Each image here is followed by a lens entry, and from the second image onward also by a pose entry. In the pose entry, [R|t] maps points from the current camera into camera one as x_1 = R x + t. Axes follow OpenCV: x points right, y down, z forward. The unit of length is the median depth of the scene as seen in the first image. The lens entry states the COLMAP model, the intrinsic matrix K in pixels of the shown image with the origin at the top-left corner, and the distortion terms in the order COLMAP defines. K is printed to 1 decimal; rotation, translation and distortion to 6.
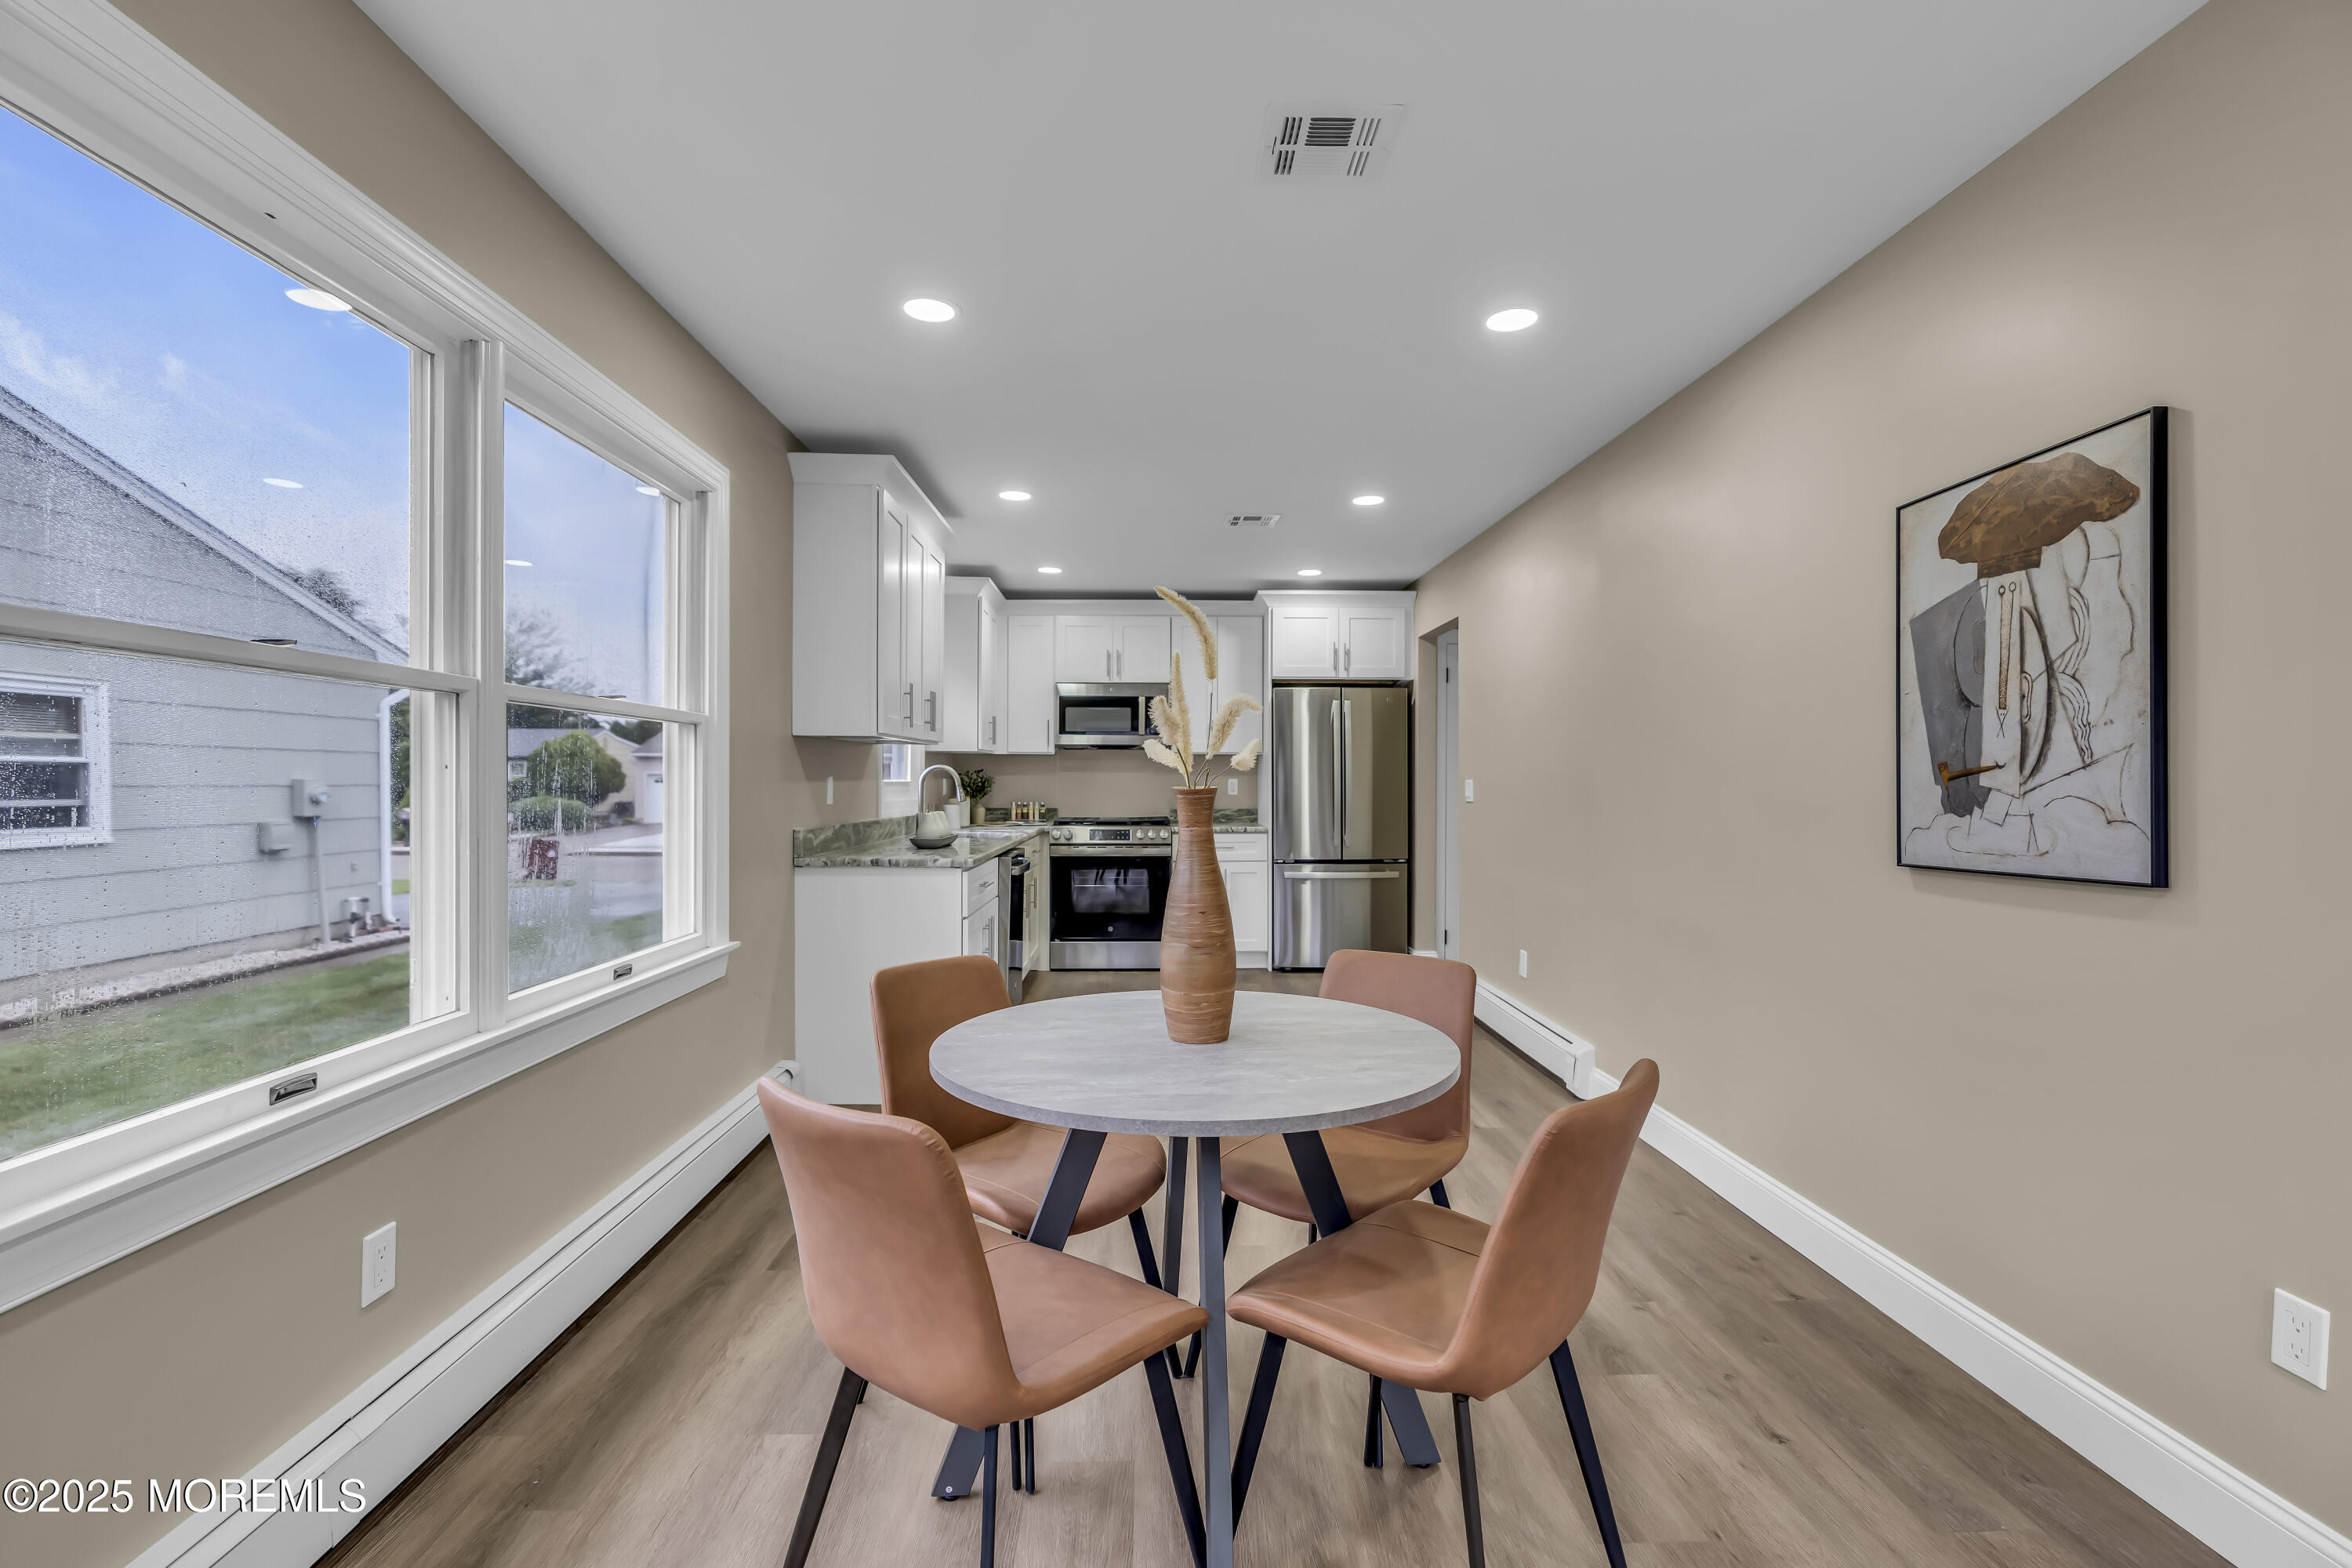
lens RADIAL K [[1058.4, 0, 1176.0], [0, 1058.4, 784.0], [0, 0, 1]] dist [-0.017615, 0.006272]
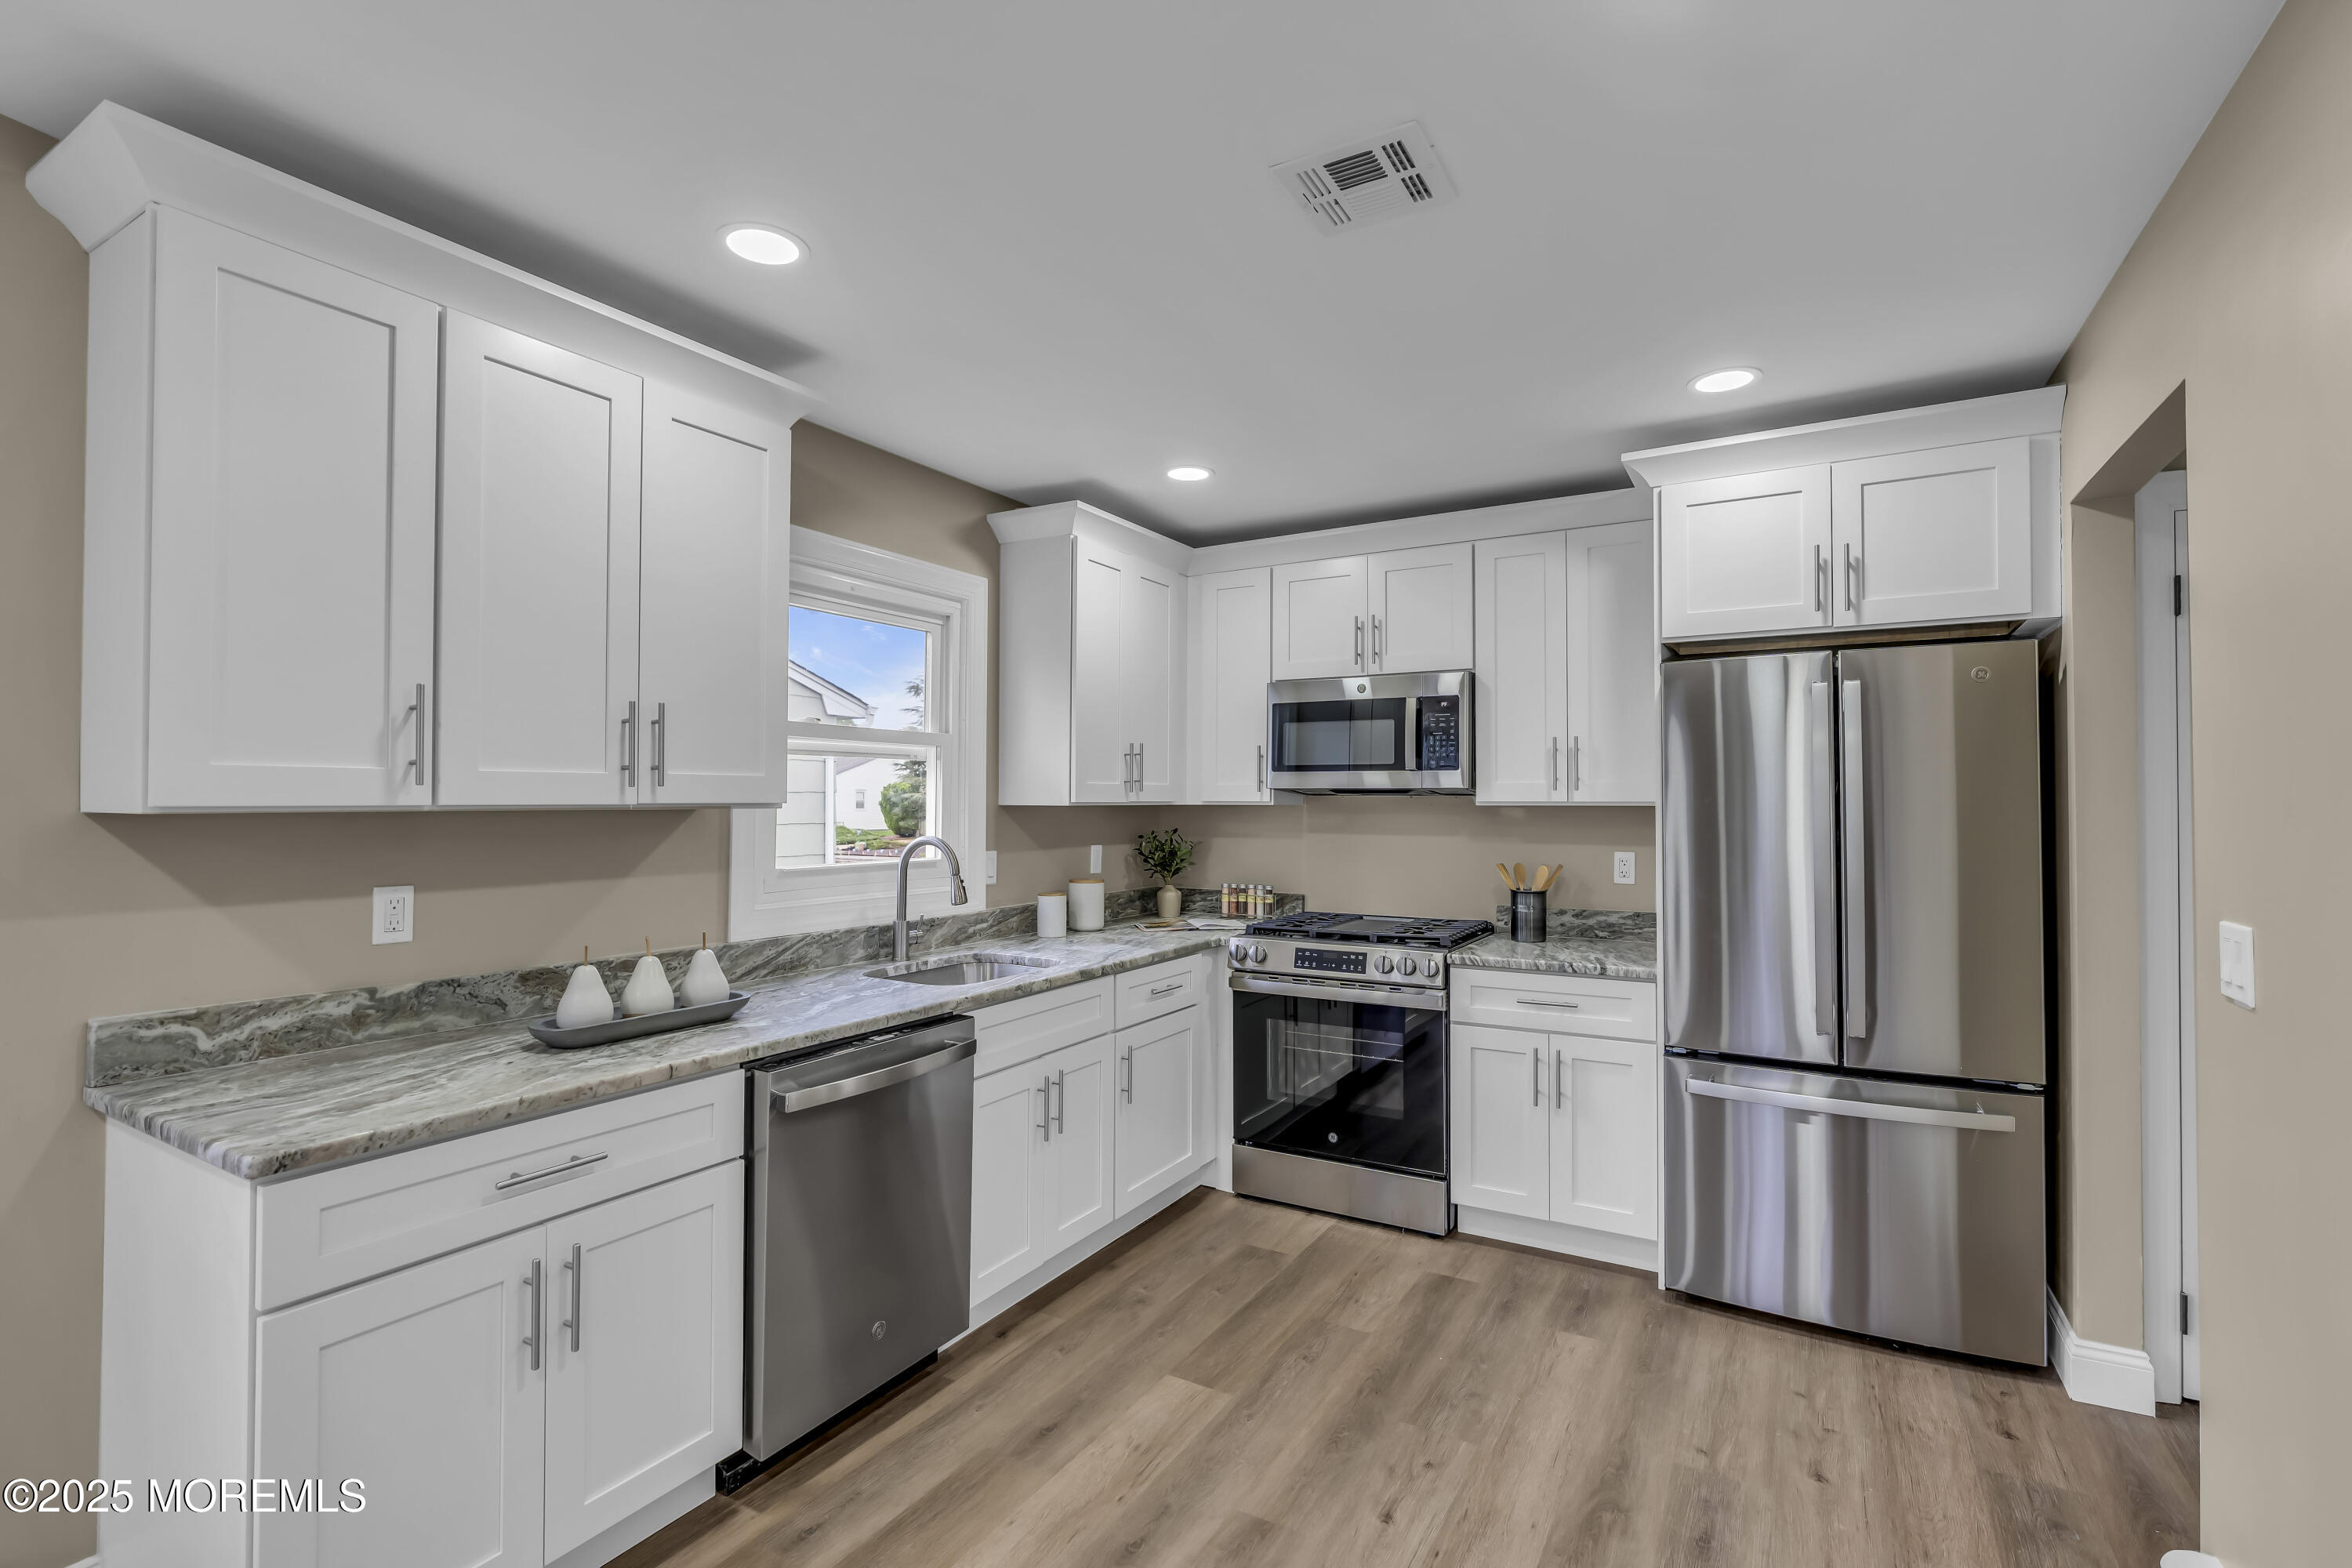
lens RADIAL K [[1058.4, 0, 1176.0], [0, 1058.4, 784.0], [0, 0, 1]] dist [-0.017615, 0.006272]
pose [[0.846280, -0.009514, -0.532653, 0.153953], [-0.001758, 0.999785, -0.020652, -0.028997], [0.532736, 0.018414, 0.846081, 0.504666]]
